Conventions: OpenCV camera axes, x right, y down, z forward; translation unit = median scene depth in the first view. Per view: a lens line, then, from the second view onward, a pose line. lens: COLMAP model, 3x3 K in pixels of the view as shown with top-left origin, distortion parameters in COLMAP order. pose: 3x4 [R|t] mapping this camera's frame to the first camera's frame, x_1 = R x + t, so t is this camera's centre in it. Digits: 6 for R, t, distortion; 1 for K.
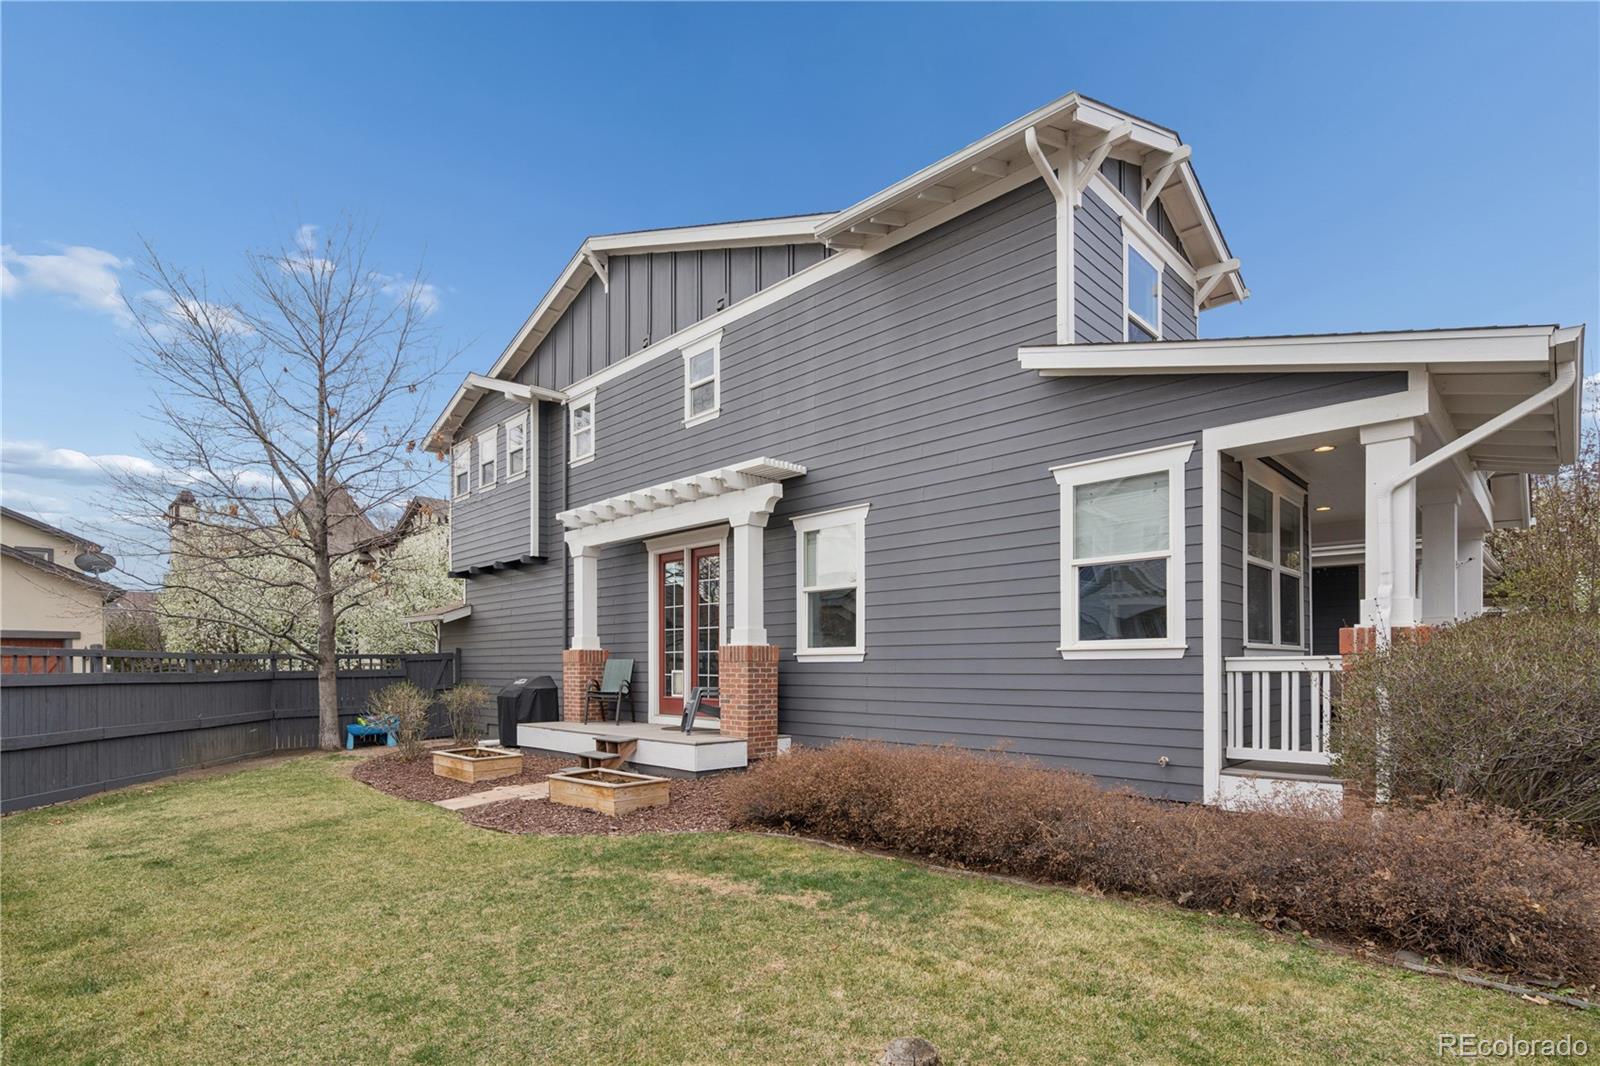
lens RADIAL K [[739.2, 0, 799.5], [0, 739.2, 535.3], [0, 0, 1]] dist [-0.001979, 0.000143]
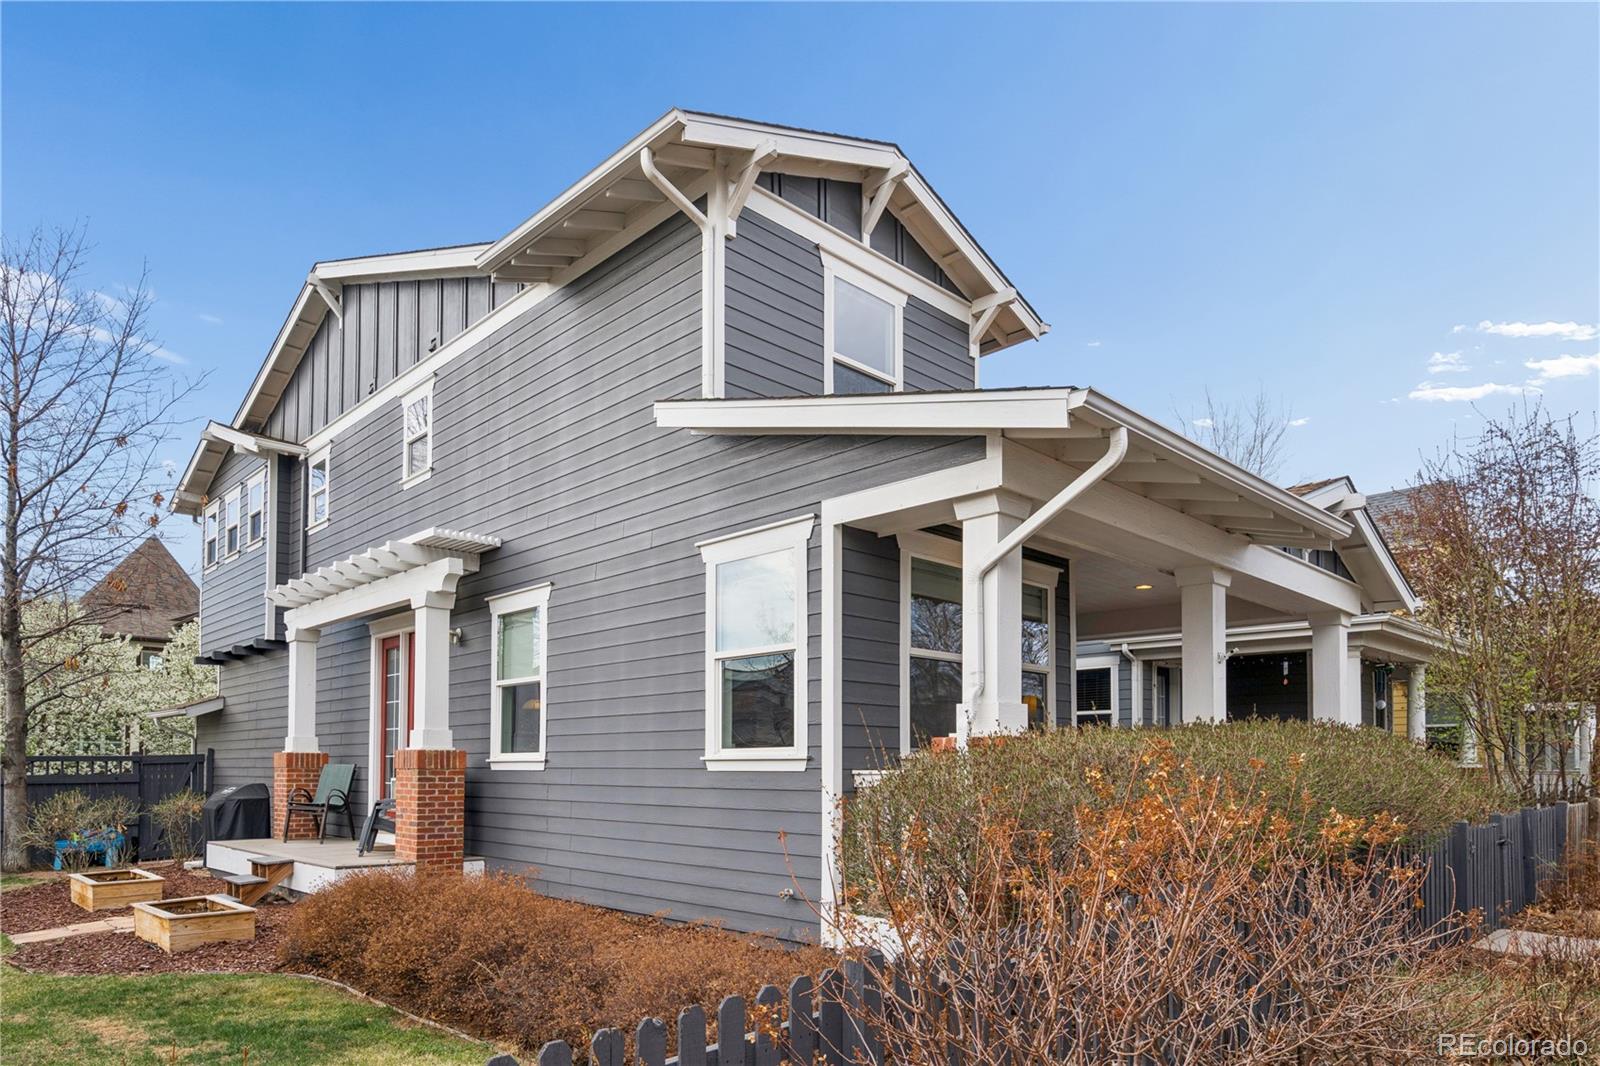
lens RADIAL K [[915.6, 0, 809.9], [0, 915.6, 586.4], [0, 0, 1]] dist [0.007384, 0.000566]
pose [[0.999587, 0.000987, -0.028736, 0.412033], [-0.001588, 0.999780, -0.020897, -0.016455], [0.028709, 0.020934, 0.999369, -0.036807]]
